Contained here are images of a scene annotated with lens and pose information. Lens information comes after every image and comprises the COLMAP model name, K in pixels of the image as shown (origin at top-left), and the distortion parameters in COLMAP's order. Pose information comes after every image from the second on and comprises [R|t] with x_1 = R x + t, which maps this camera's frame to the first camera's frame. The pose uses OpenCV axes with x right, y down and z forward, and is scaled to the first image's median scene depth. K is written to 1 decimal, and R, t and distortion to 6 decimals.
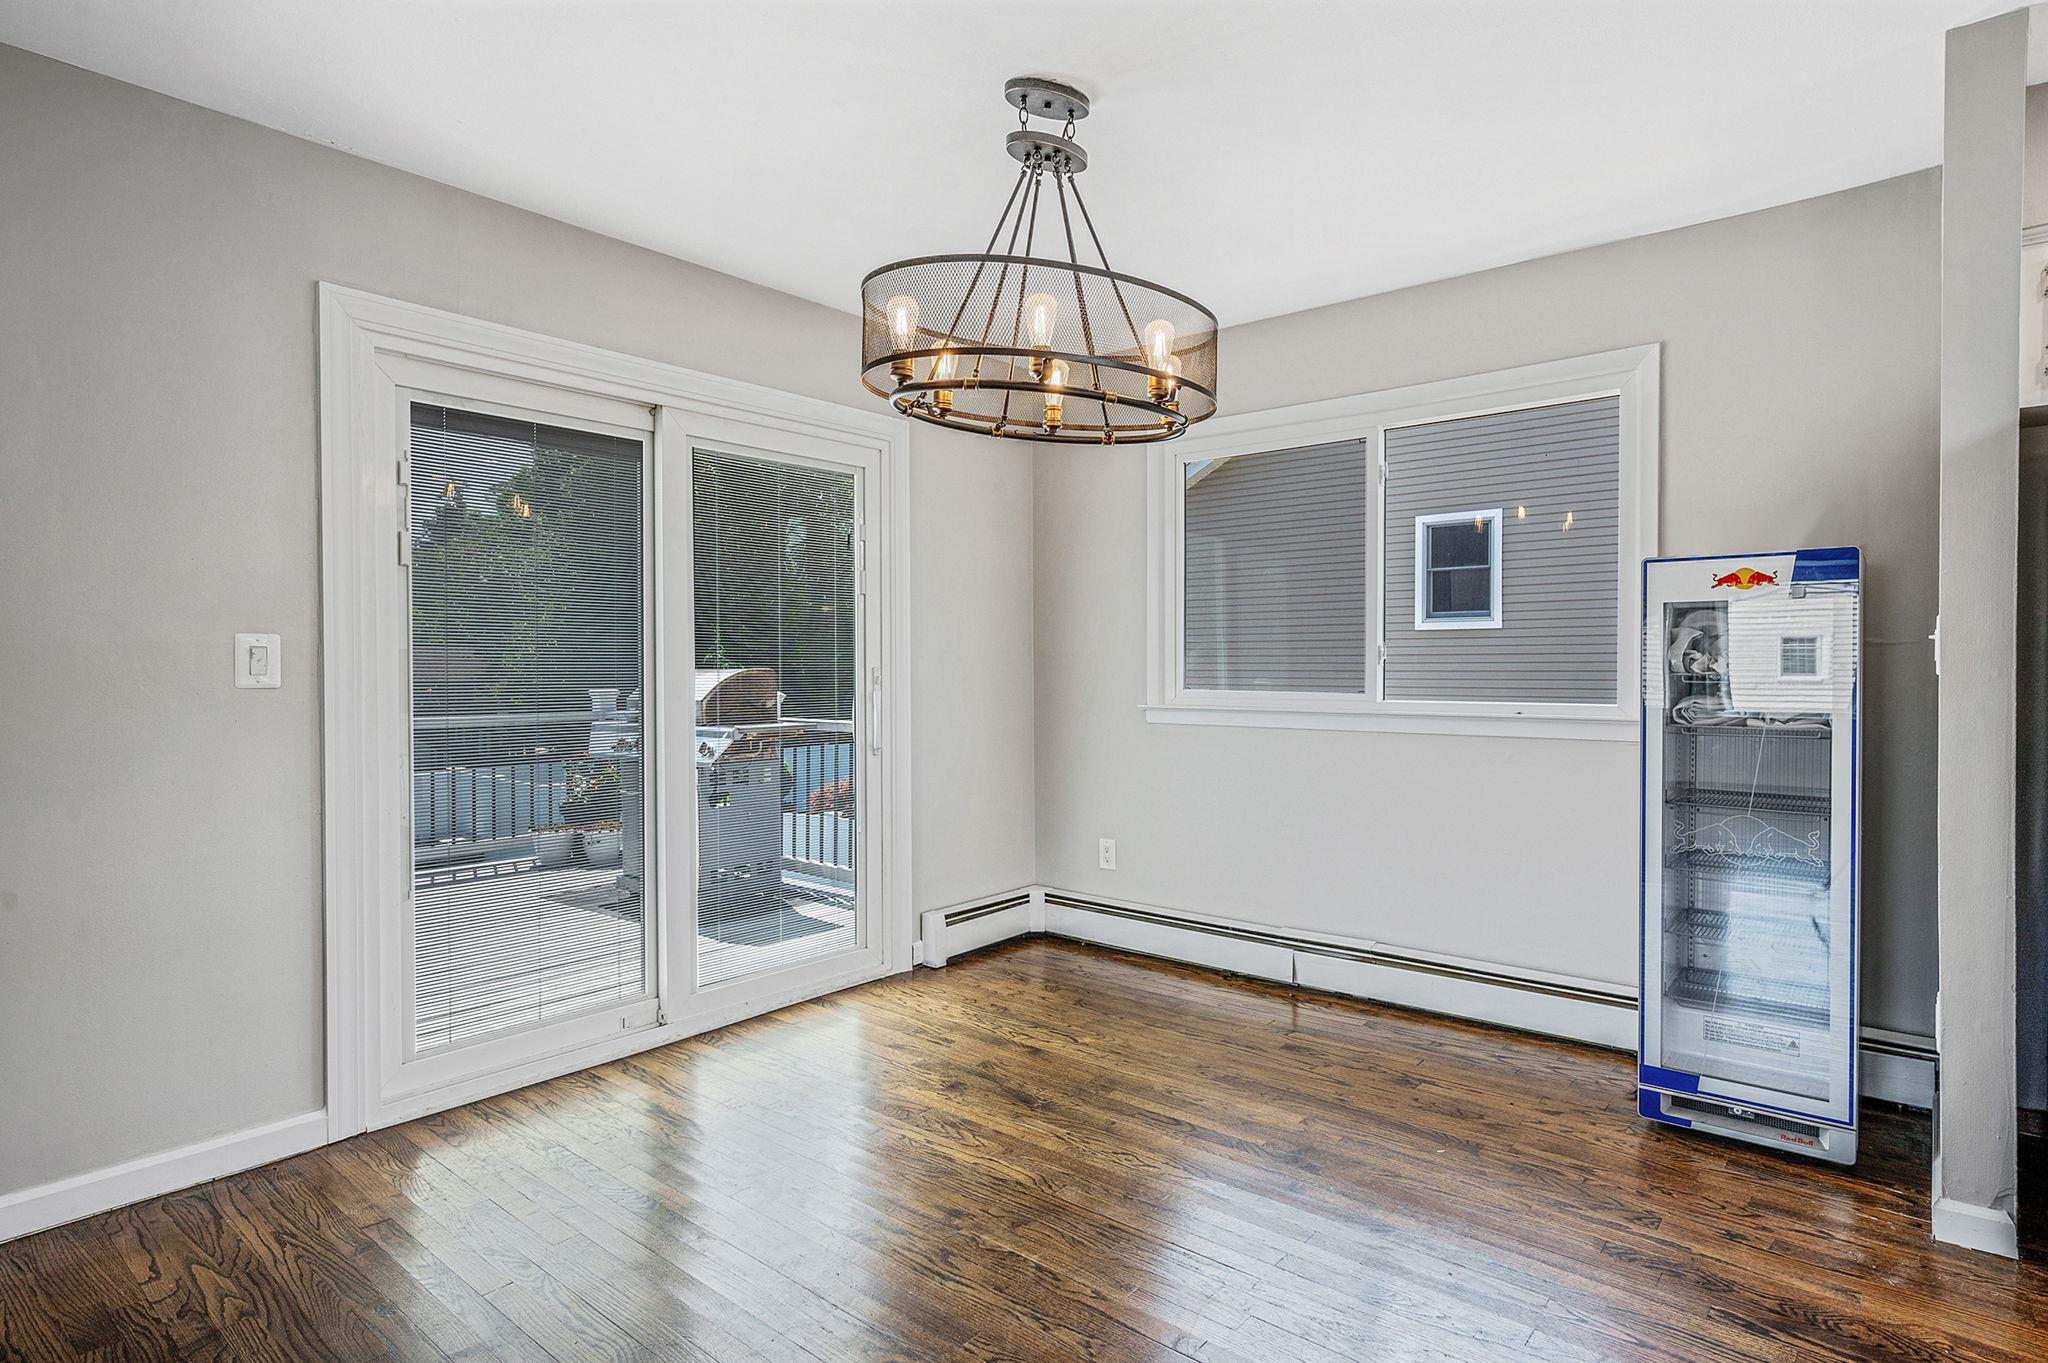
lens RADIAL K [[1103.8, 0, 1029.3], [0, 1103.8, 677.3], [0, 0, 1]] dist [0.019800, -0.002456]
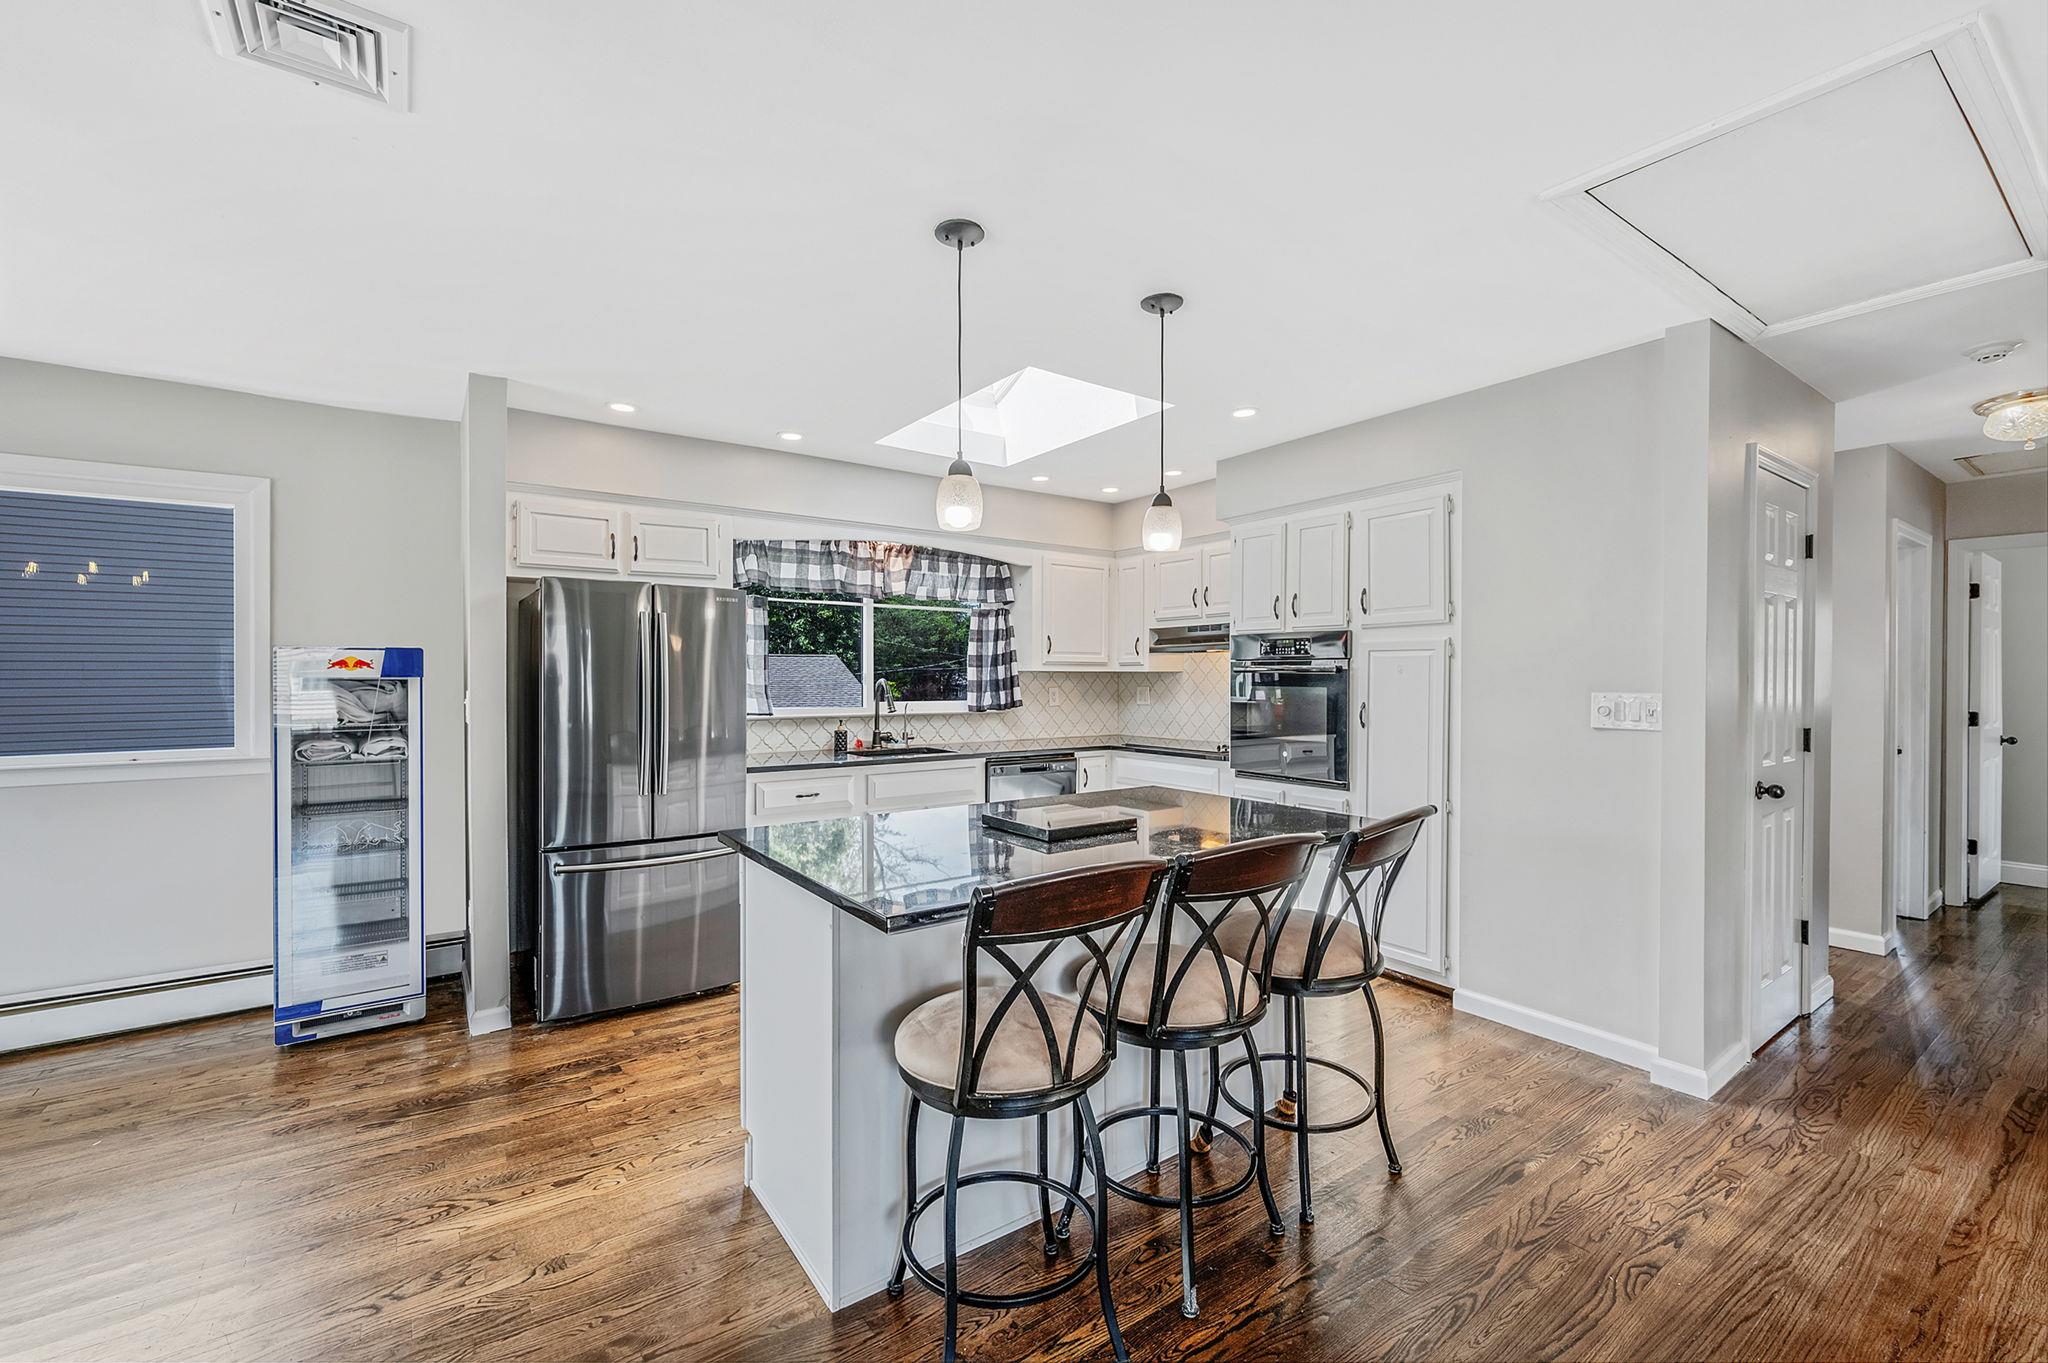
lens RADIAL K [[841.5, 0, 1043.0], [0, 841.5, 674.0], [0, 0, 1]] dist [0.013522, 0.000295]
pose [[0.250384, 0.000793, 0.968146, -0.267570], [0.002529, 0.999996, -0.001473, -0.078278], [-0.968143, 0.002817, 0.250381, -0.226619]]
